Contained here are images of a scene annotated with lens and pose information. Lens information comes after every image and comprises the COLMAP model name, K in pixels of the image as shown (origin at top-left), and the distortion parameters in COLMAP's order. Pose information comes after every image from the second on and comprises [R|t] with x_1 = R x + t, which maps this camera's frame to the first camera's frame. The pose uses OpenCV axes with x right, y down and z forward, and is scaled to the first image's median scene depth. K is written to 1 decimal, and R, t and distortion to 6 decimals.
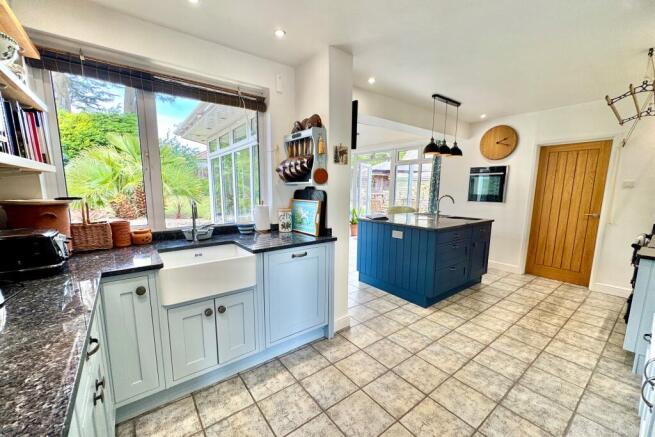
lens RADIAL K [[261.8, 0, 332.2], [0, 261.8, 230.1], [0, 0, 1]] dist [-0.002525, -0.000078]
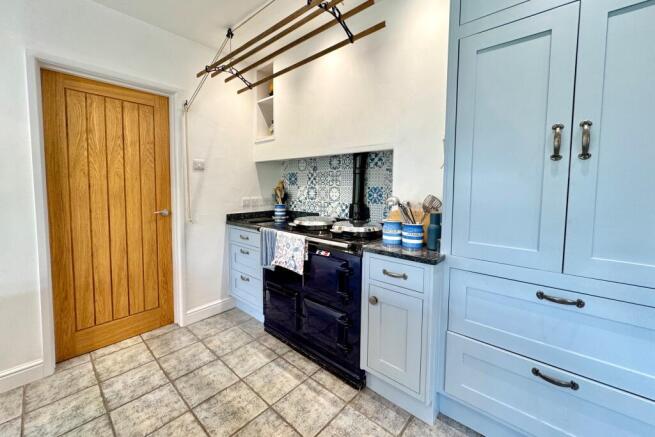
lens RADIAL K [[261.8, 0, 324.6], [0, 261.8, 203.6], [0, 0, 1]] dist [-0.002525, -0.000078]
pose [[-0.182578, -0.075571, 0.980283, 0.310575], [0.146209, 0.983869, 0.103079, -0.084802], [-0.972259, 0.162146, -0.168583, 0.715823]]
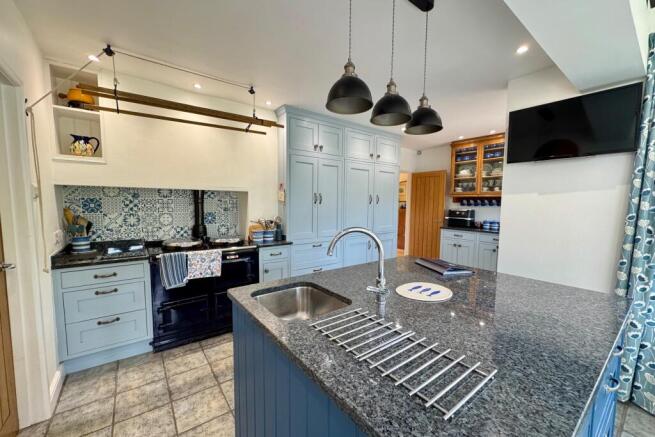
lens RADIAL K [[261.8, 0, 327.7], [0, 261.8, 223.5], [0, 0, 1]] dist [-0.002525, -0.000078]
pose [[-0.999710, -0.019667, 0.013923, 0.493714], [-0.015796, 0.971211, 0.237698, -0.223336], [-0.018197, 0.237409, -0.971239, 1.358740]]
